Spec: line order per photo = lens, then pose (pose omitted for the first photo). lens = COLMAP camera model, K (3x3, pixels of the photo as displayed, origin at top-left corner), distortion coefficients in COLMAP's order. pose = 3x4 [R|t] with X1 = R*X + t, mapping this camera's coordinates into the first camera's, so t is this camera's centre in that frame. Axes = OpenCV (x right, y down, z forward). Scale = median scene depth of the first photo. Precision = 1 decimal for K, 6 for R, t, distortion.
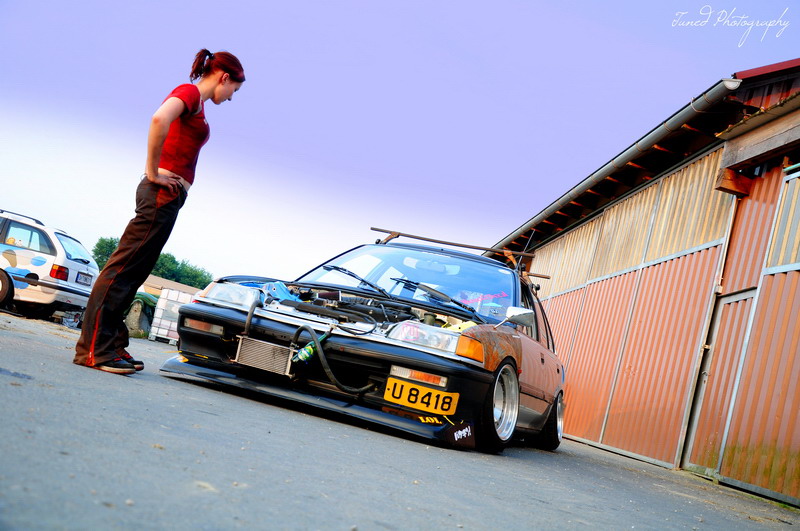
lens RADIAL K [[845.2, 0, 400.0], [0, 845.2, 265.5], [0, 0, 1]] dist [-0.022767, 0.291081]
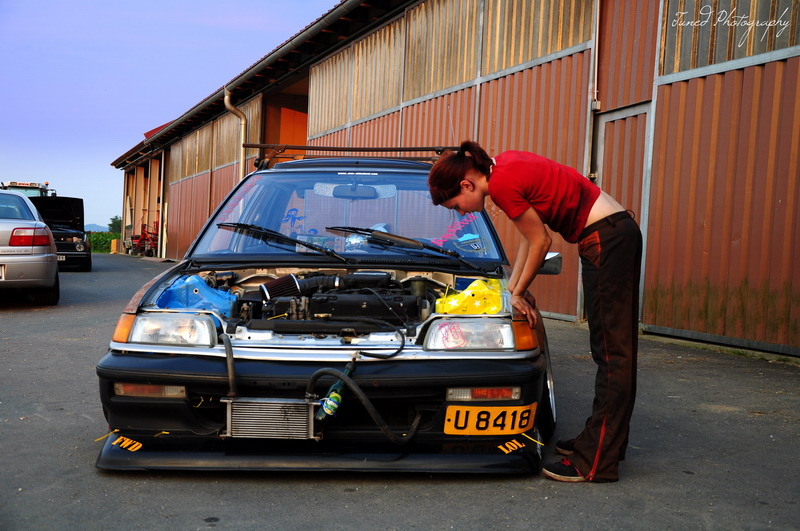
lens RADIAL K [[1009.8, 0, 400.0], [0, 1009.8, 265.5], [0, 0, 1]] dist [0.136446, 0.048489]
pose [[0.937013, -0.226247, 0.266118, -0.165074], [0.166065, 0.958812, 0.230437, -0.125185], [-0.307293, -0.171730, 0.935992, 0.124854]]
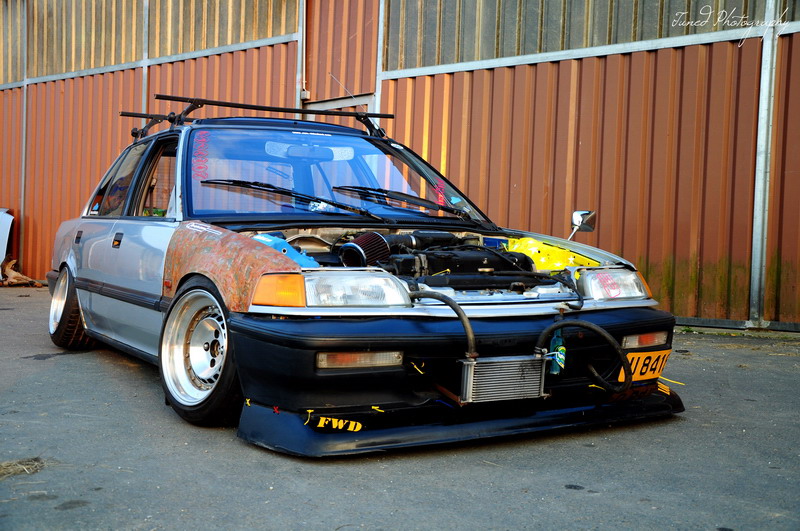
lens RADIAL K [[941.9, 0, 401.7], [0, 941.9, 283.4], [0, 0, 1]] dist [-0.020021, 0.491481]
pose [[0.652617, -0.256370, 0.712997, -0.456094], [0.040241, 0.951417, 0.305264, -0.119712], [-0.756619, -0.170529, 0.631228, 0.399017]]
